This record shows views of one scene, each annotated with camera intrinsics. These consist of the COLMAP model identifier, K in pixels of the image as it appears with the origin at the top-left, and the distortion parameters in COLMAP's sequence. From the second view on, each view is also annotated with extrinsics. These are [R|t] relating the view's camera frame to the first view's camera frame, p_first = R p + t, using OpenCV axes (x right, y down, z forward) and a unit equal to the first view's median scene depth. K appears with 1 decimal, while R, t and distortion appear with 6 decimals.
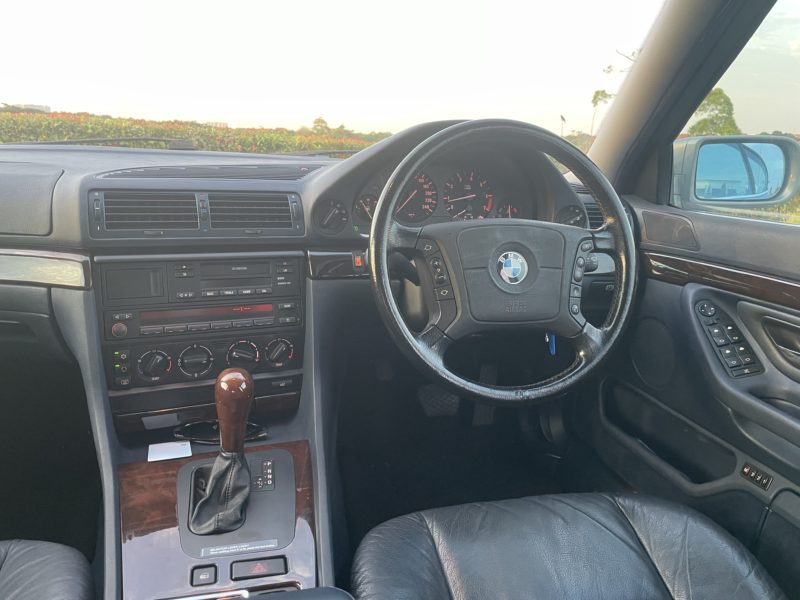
lens RADIAL K [[604.7, 0, 392.1], [0, 604.7, 281.9], [0, 0, 1]] dist [0.044164, -0.049683]
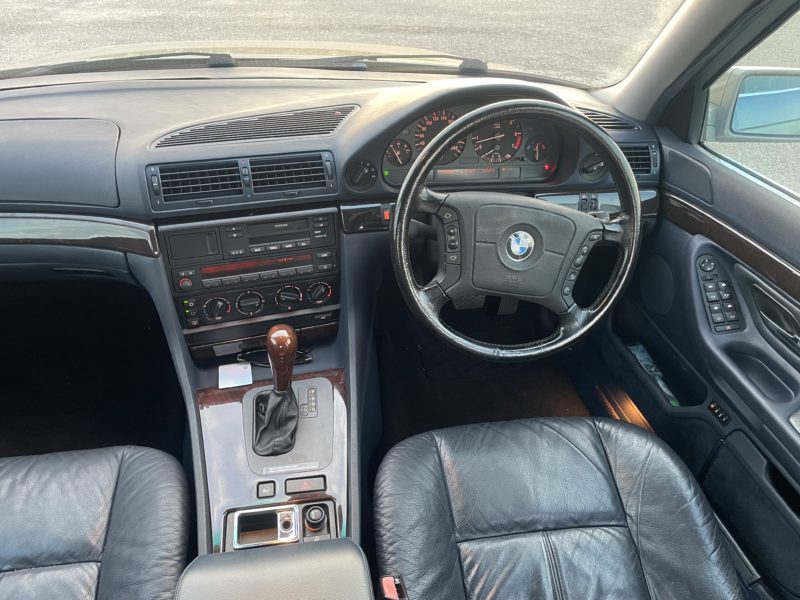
lens RADIAL K [[604.7, 0, 396.8], [0, 604.7, 288.5], [0, 0, 1]] dist [0.044164, -0.049683]
pose [[0.996359, 0.032097, -0.078989, 0.058144], [-0.004825, 0.946178, 0.323612, -0.287400], [0.085124, -0.322052, 0.942887, -0.091064]]
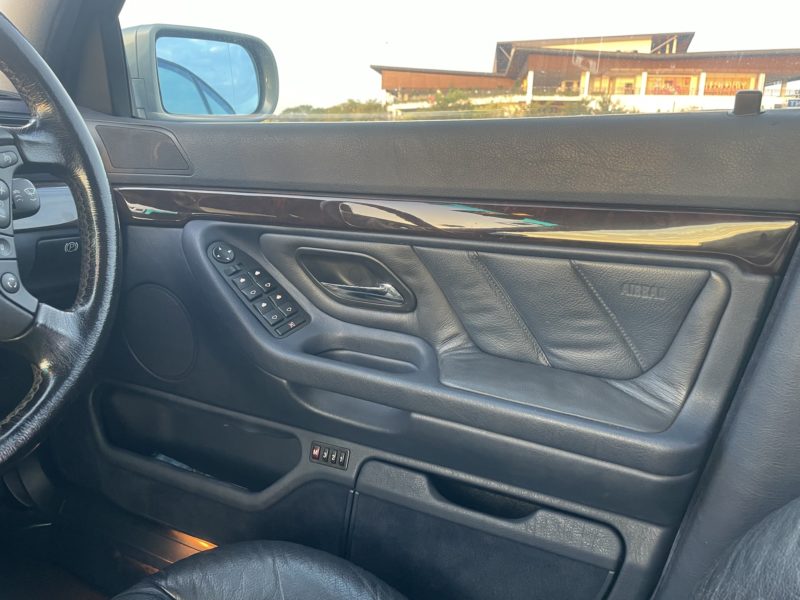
lens RADIAL K [[604.7, 0, 401.7], [0, 604.7, 298.9], [0, 0, 1]] dist [0.044164, -0.049683]
pose [[0.650580, -0.200517, 0.732488, 0.137158], [0.160283, 0.979041, 0.125651, 0.045088], [-0.742331, 0.035659, 0.669084, 0.414142]]
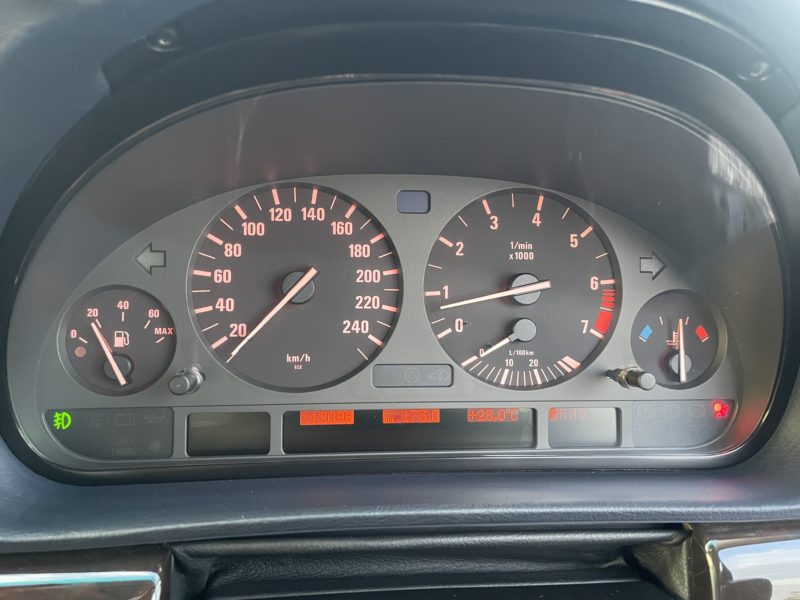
lens RADIAL K [[604.7, 0, 397.1], [0, 604.7, 298.4], [0, 0, 1]] dist [0.044164, -0.049683]
pose [[0.986322, 0.032564, -0.161582, 0.144120], [-0.022825, 0.997829, 0.061768, -0.189733], [0.163243, -0.057235, 0.984924, 0.912099]]
